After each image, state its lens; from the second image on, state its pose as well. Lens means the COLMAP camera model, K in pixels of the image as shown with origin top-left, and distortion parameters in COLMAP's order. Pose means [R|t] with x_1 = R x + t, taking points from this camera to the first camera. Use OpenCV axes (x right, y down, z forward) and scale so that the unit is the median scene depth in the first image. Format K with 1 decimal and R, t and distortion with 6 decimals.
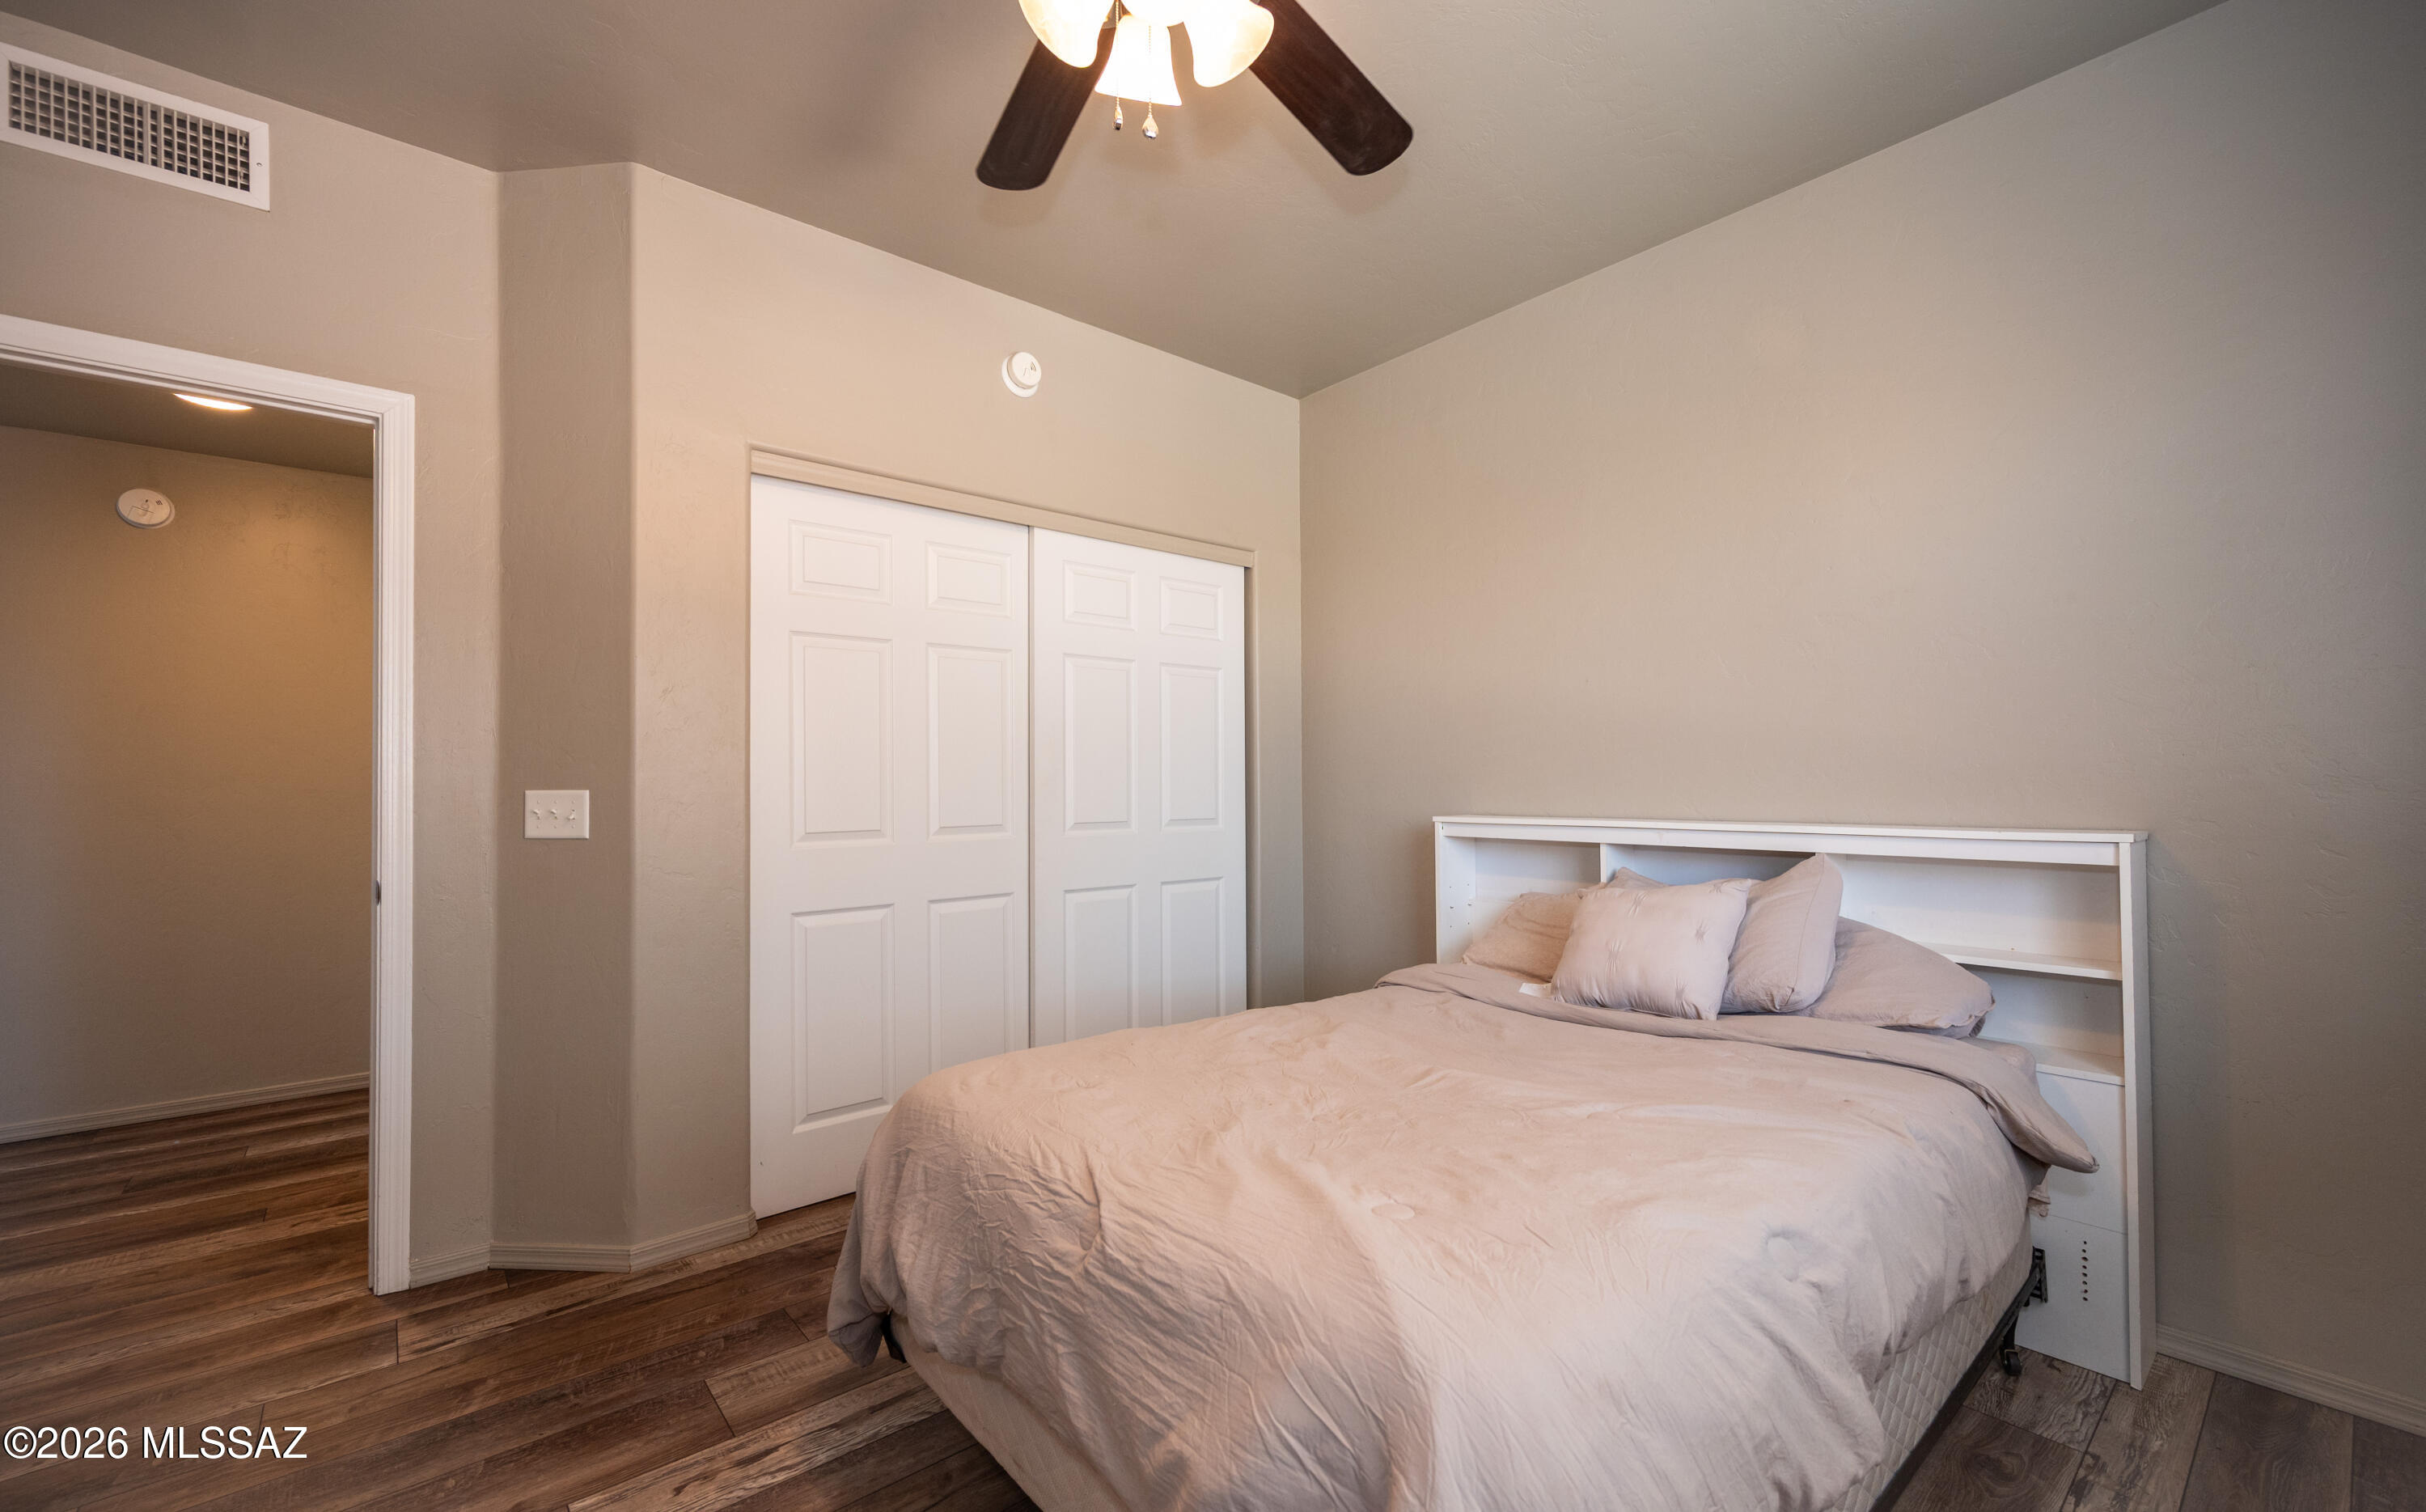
lens RADIAL K [[981.3, 0, 1211.0], [0, 981.3, 766.3], [0, 0, 1]] dist [-0.000511, -0.000007]
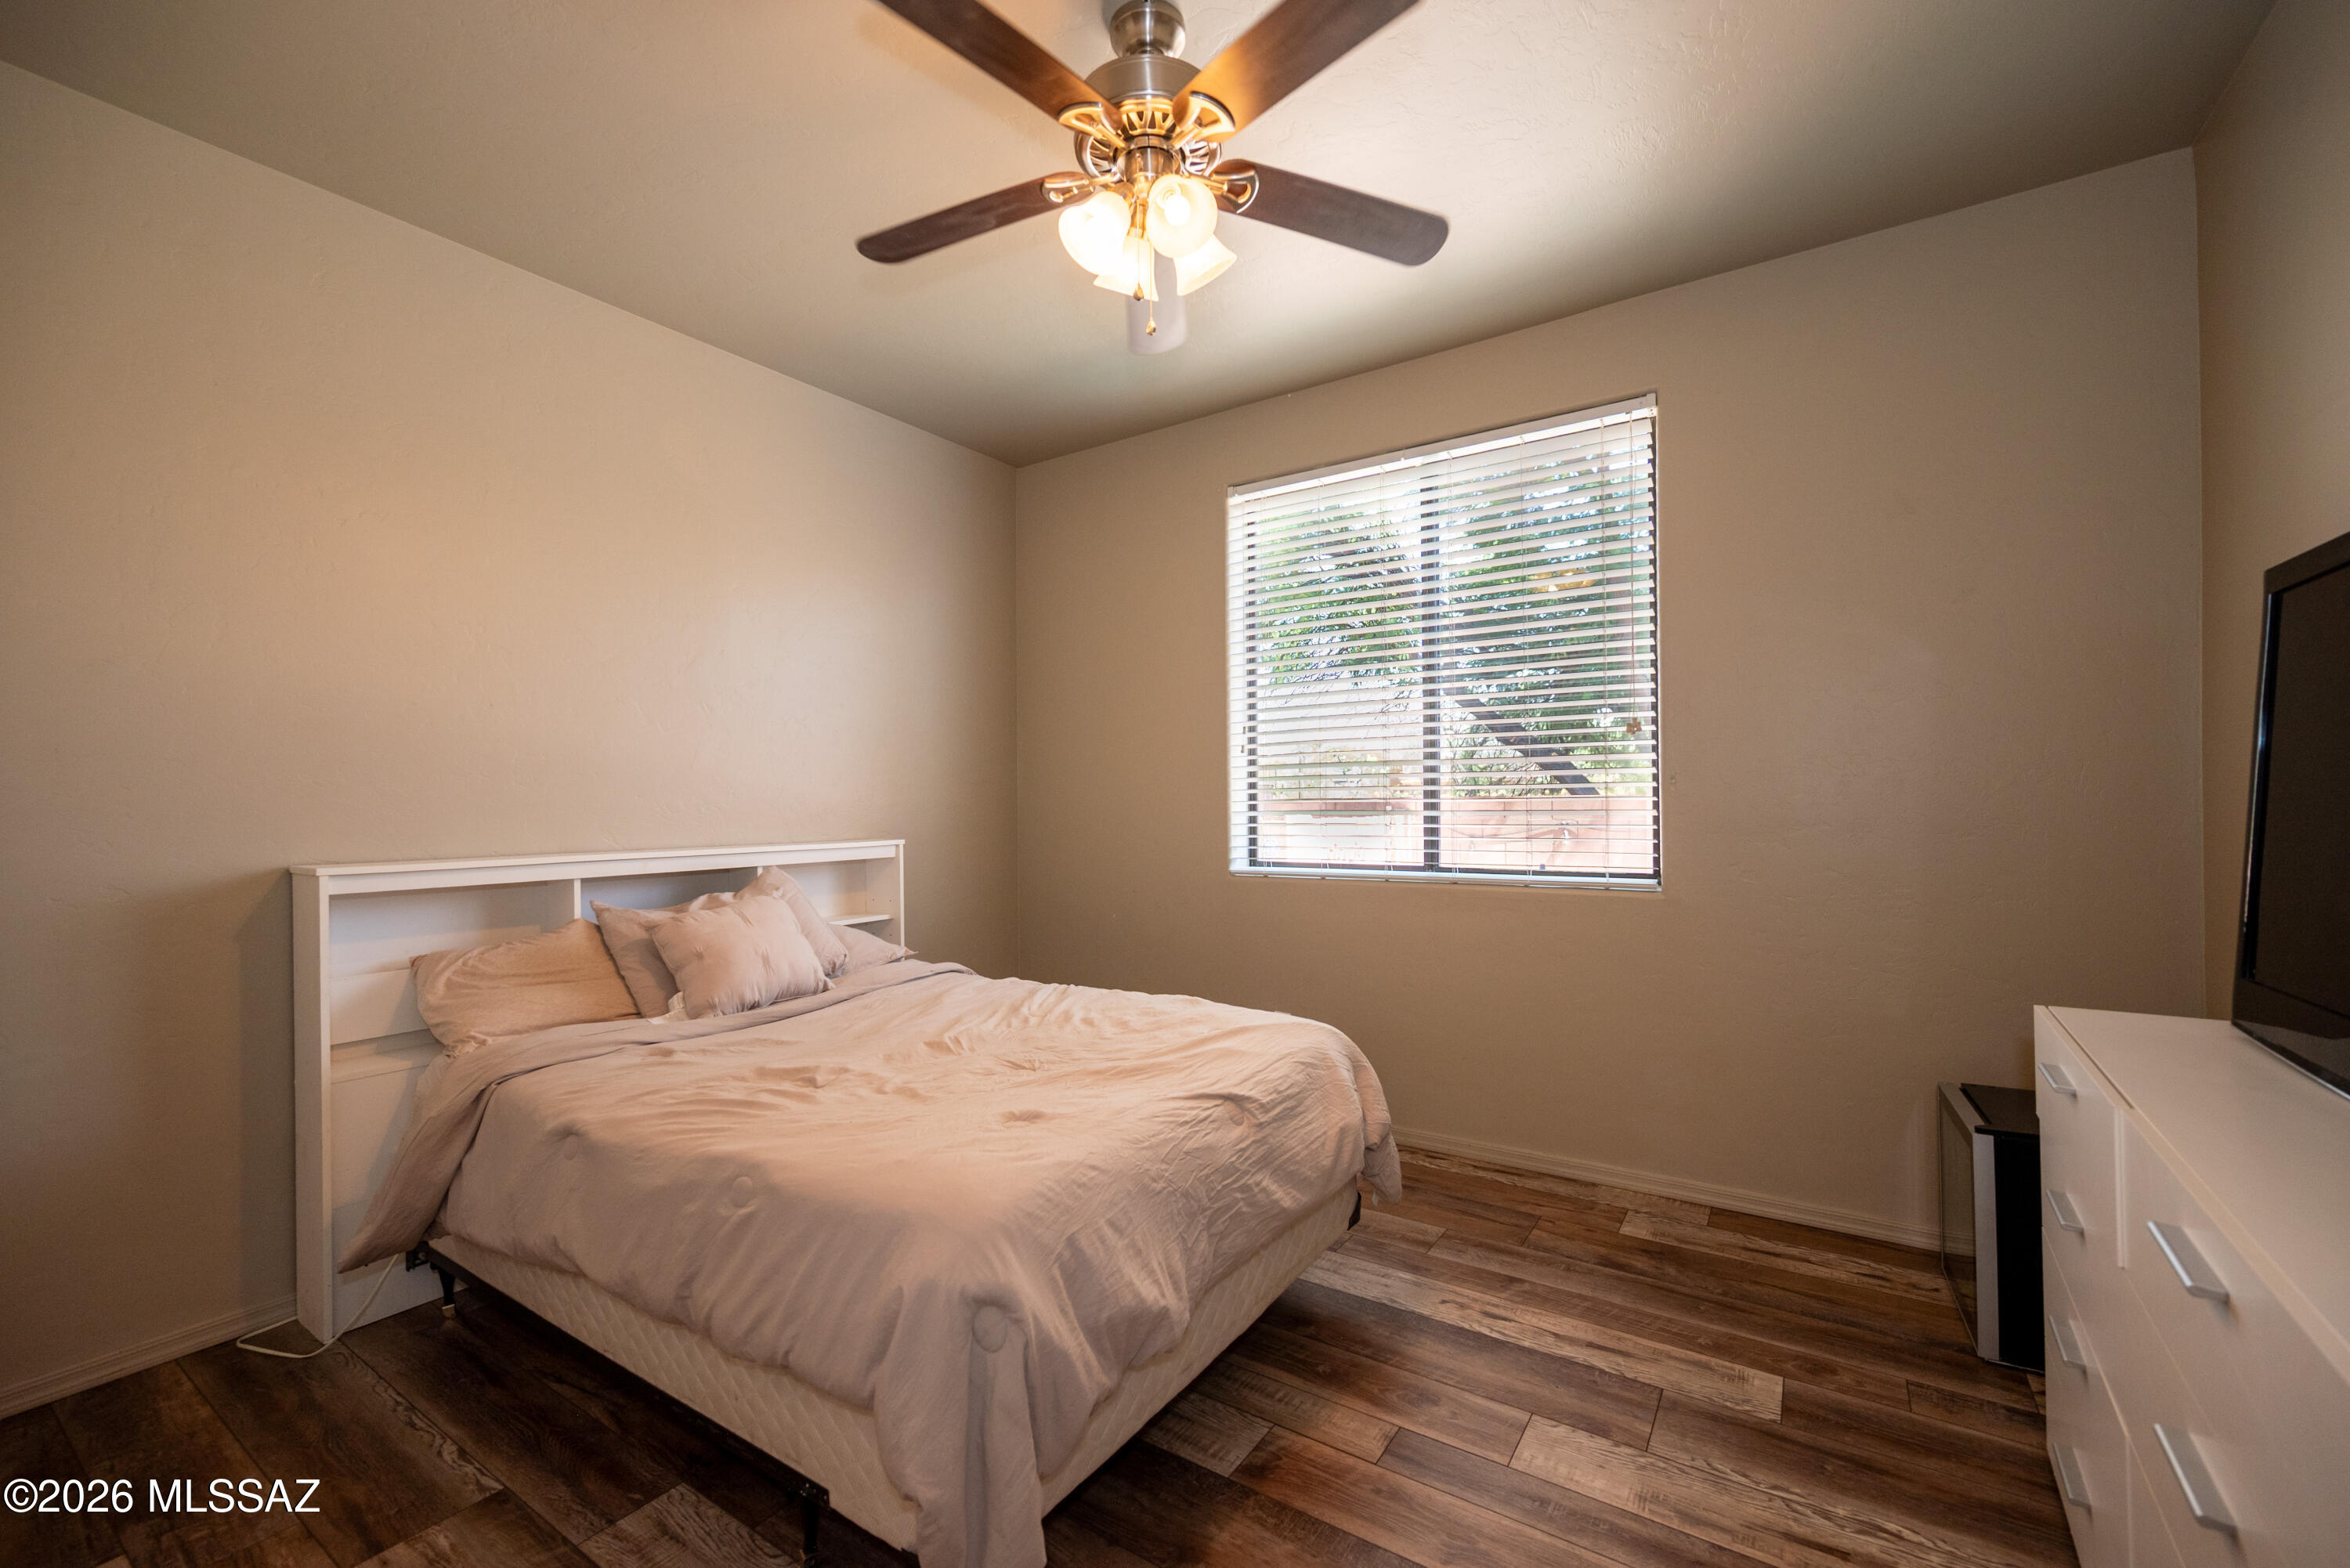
lens RADIAL K [[968.0, 0, 1175.1], [0, 968.0, 792.4], [0, 0, 1]] dist [-0.000246, -0.000016]
pose [[-0.271718, 0.017278, 0.962222, -1.017705], [-0.004522, 0.999805, -0.019229, 0.010635], [-0.962366, -0.009576, -0.271587, 1.000591]]
